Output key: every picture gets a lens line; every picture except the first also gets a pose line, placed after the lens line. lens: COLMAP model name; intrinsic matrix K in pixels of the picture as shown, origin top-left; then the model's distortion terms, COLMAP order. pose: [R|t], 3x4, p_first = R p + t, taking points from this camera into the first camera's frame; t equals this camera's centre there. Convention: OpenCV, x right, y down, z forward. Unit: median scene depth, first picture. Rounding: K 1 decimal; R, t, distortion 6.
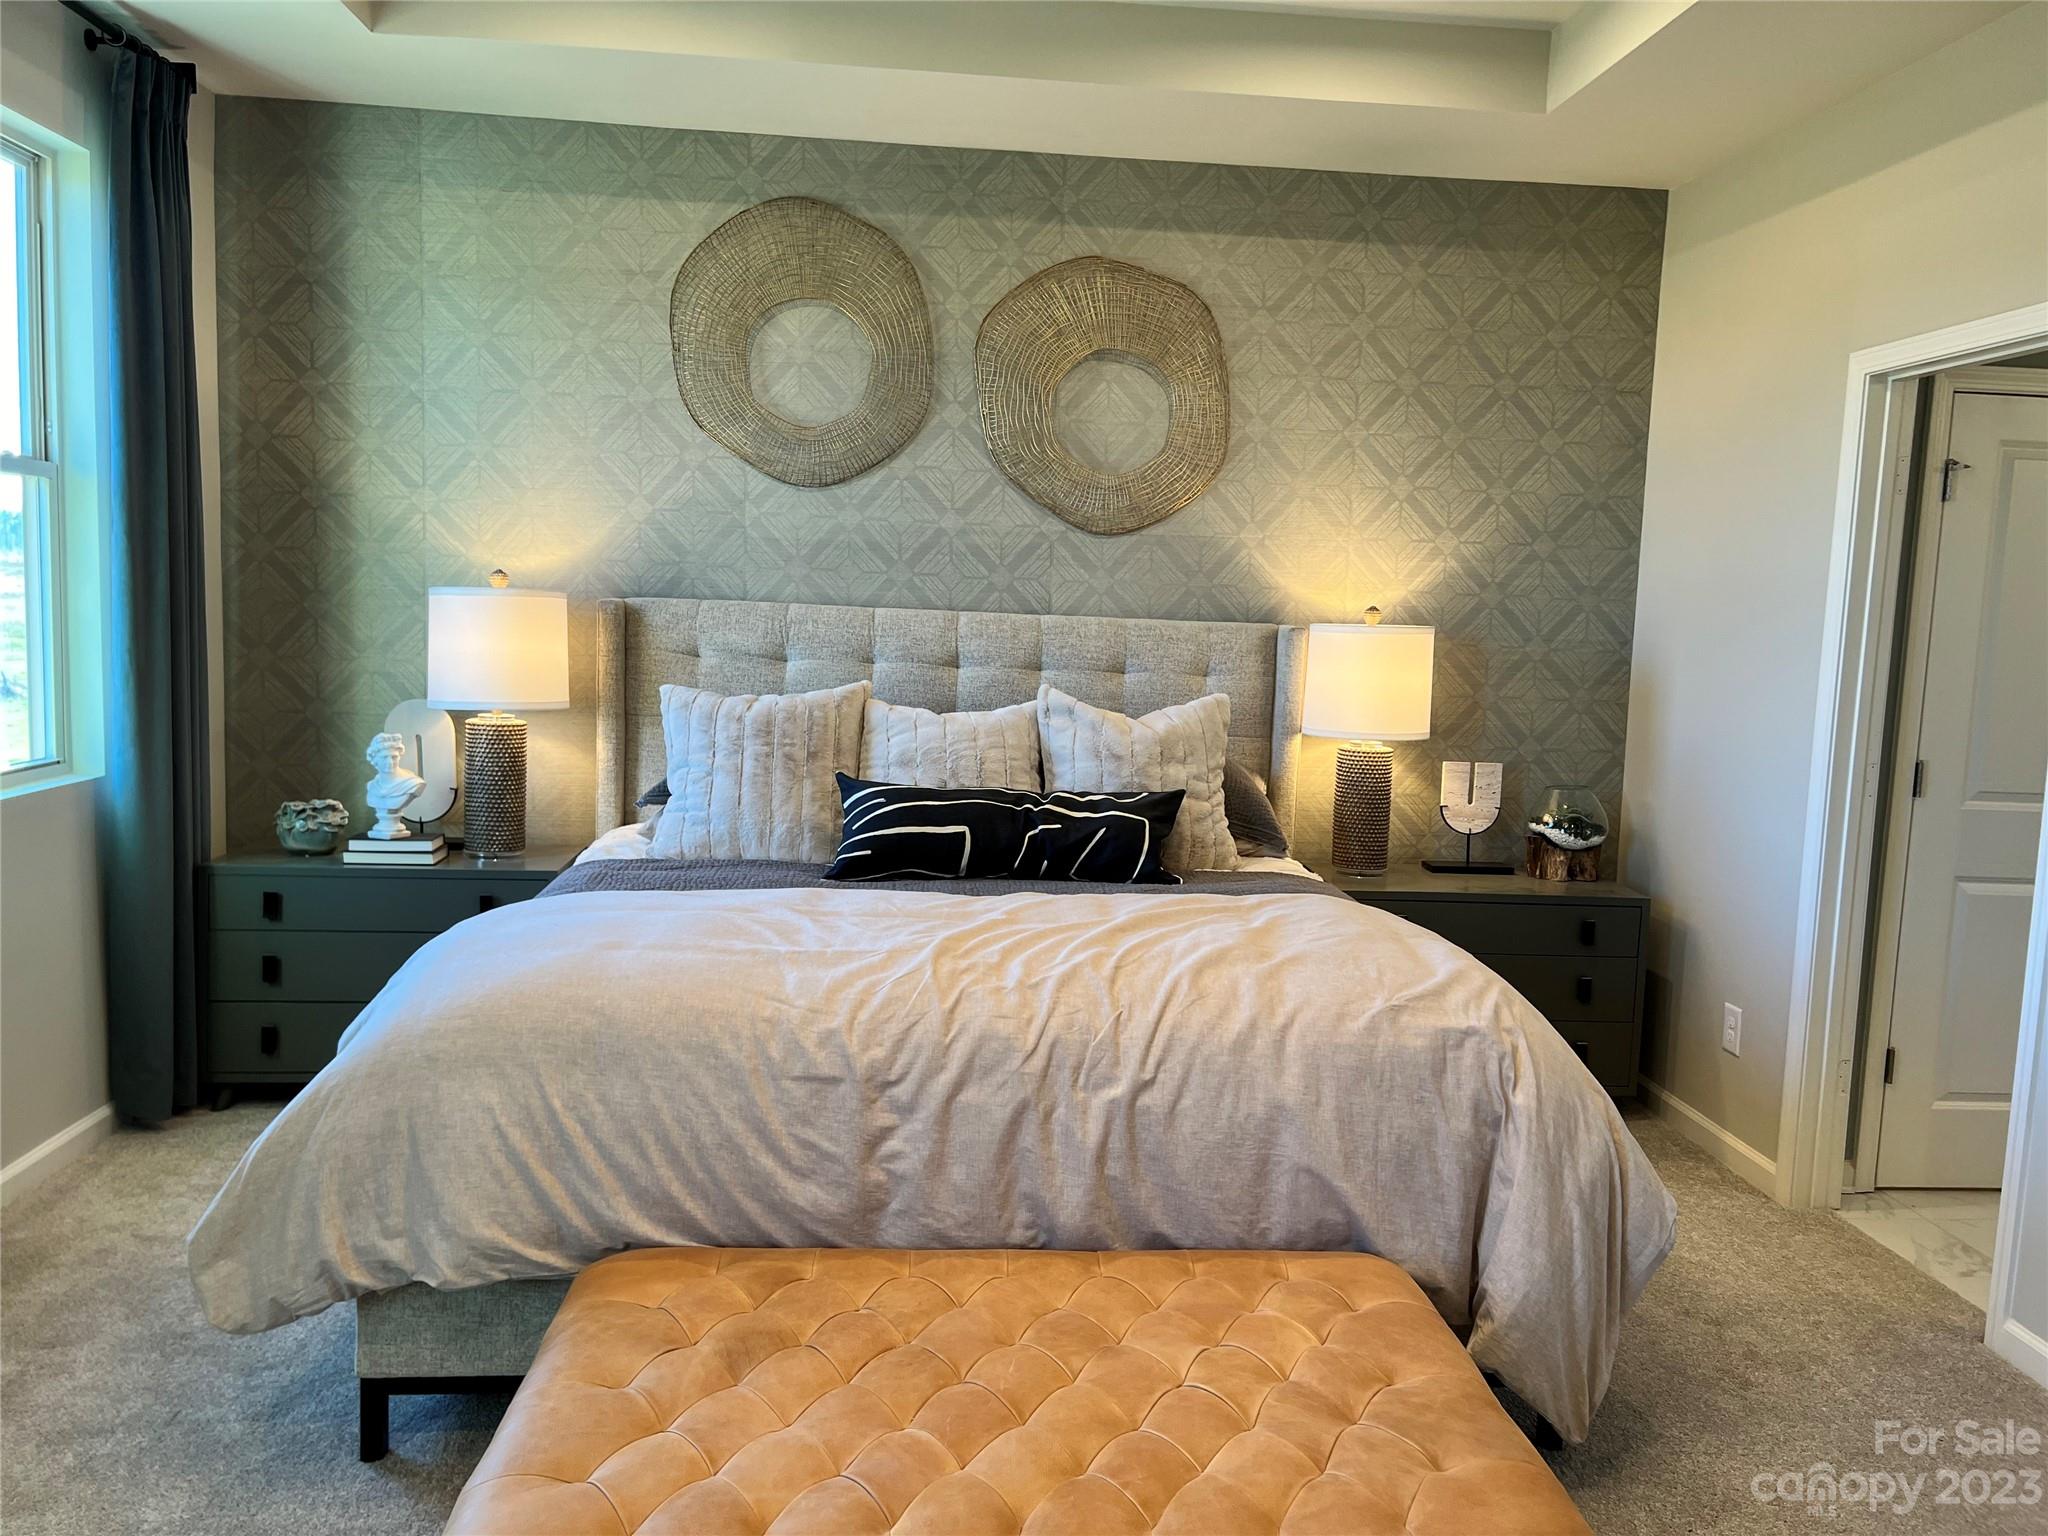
lens RADIAL K [[1549.6, 0, 1031.5], [0, 1549.6, 758.4], [0, 0, 1]] dist [0.045501, -0.034628]
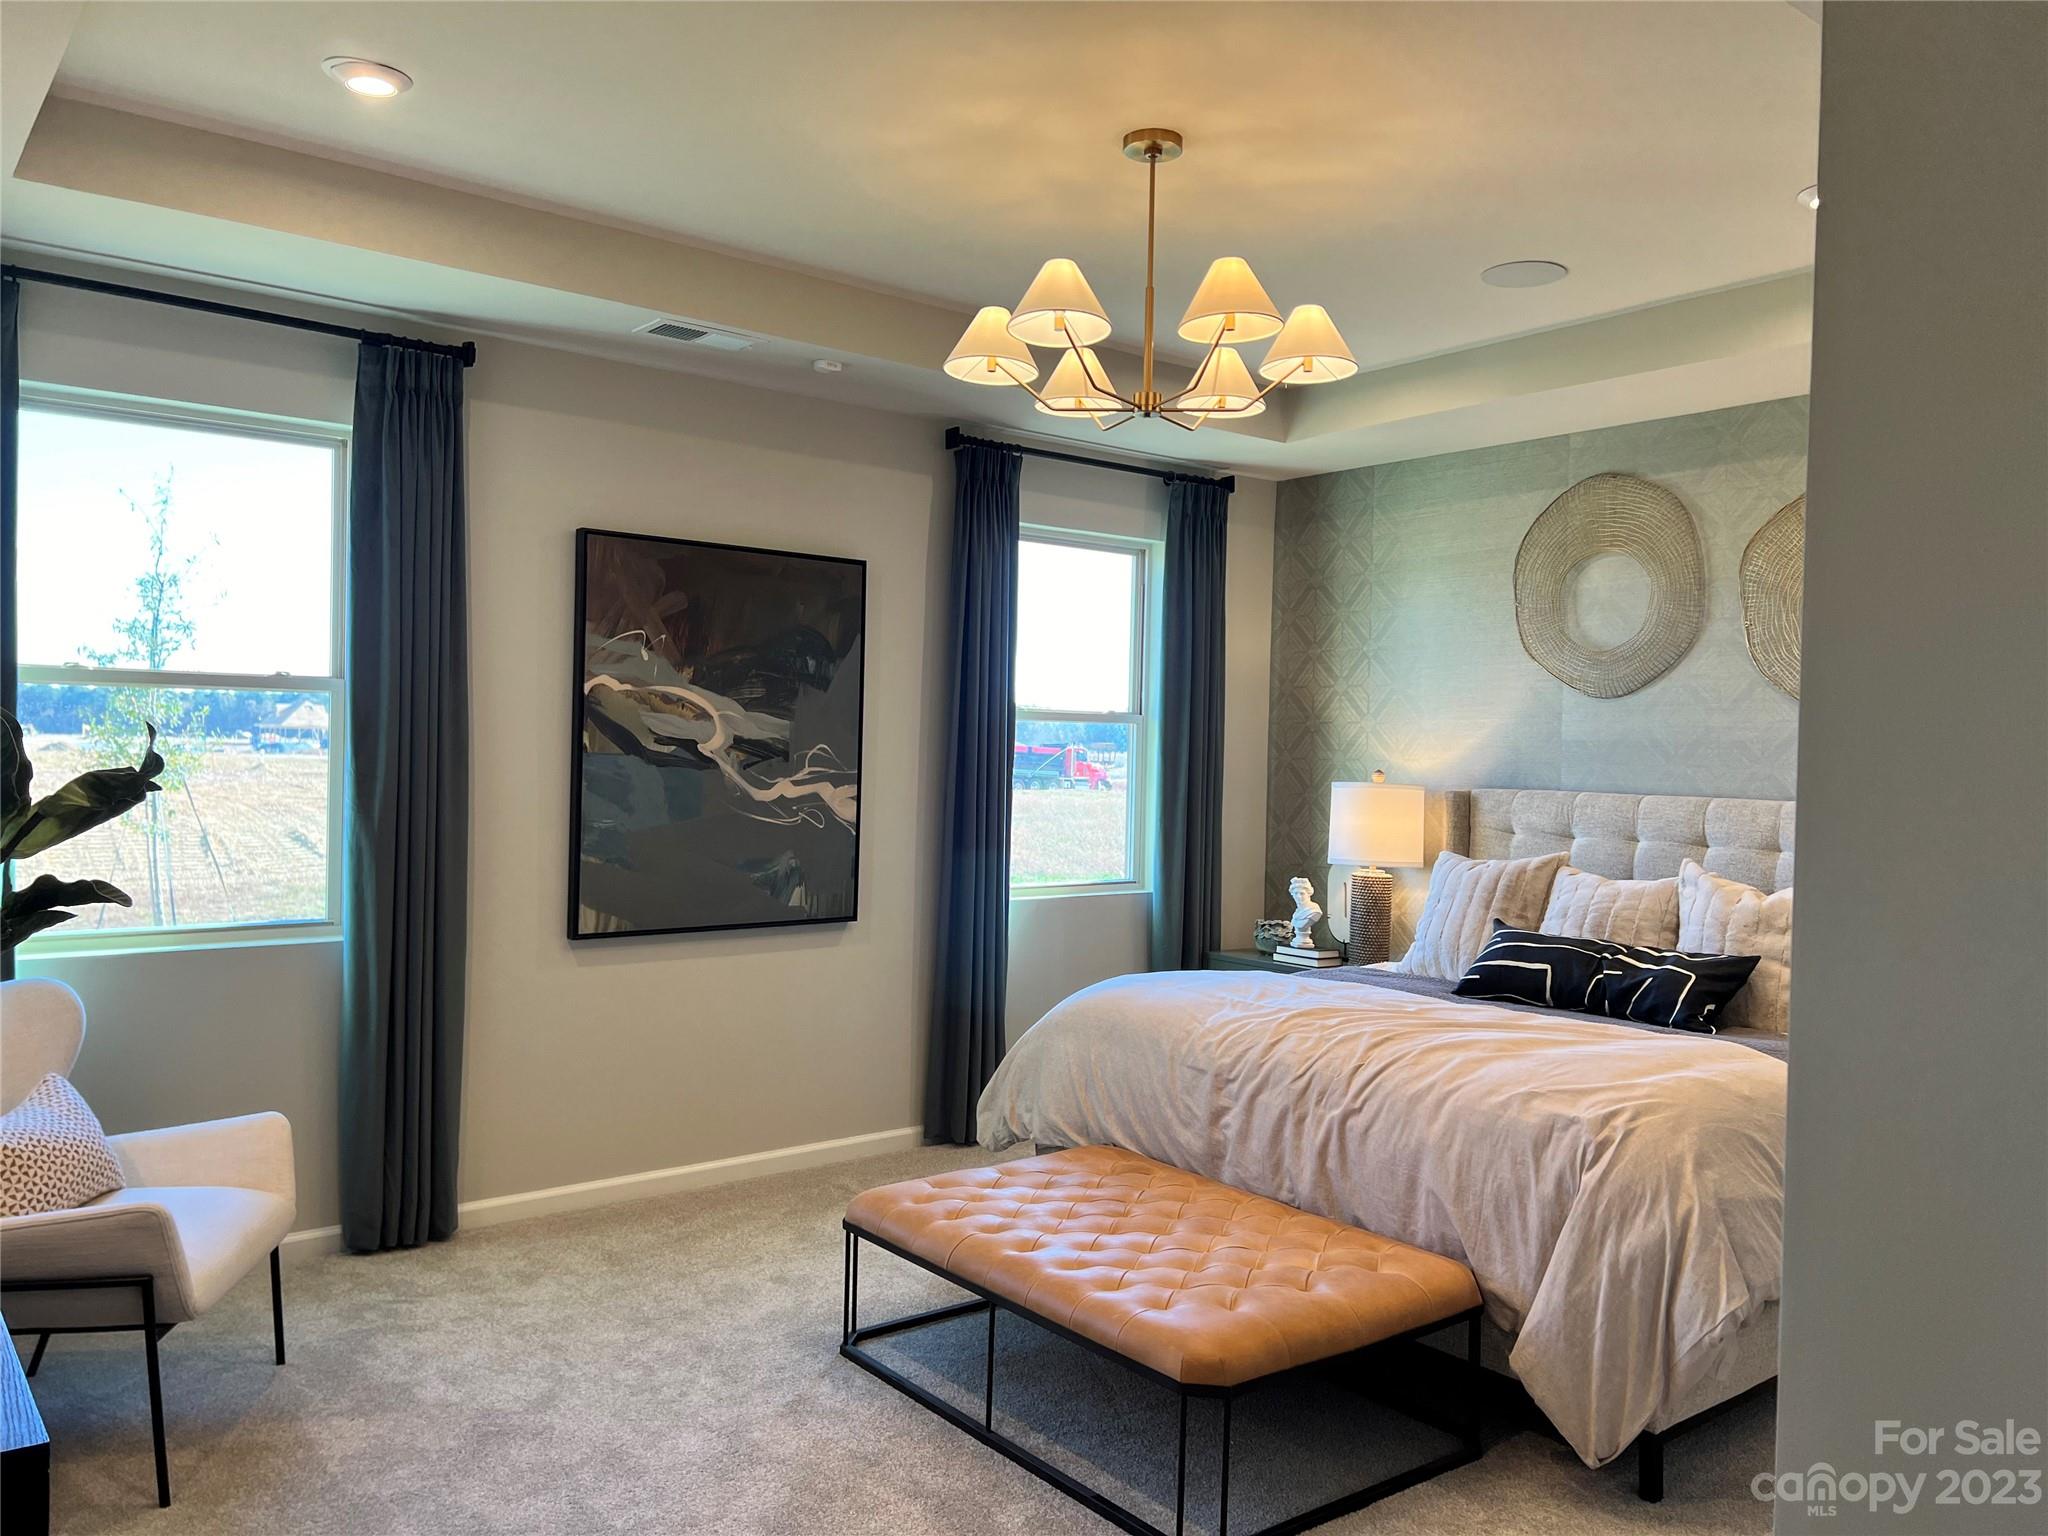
lens RADIAL K [[1549.6, 0, 1015.3], [0, 1549.6, 780.3], [0, 0, 1]] dist [0.045501, -0.034628]
pose [[0.545152, -0.010996, -0.838265, 0.780206], [-0.085526, 0.993967, -0.068659, 0.018598], [0.833963, 0.109123, 0.540923, -0.068525]]
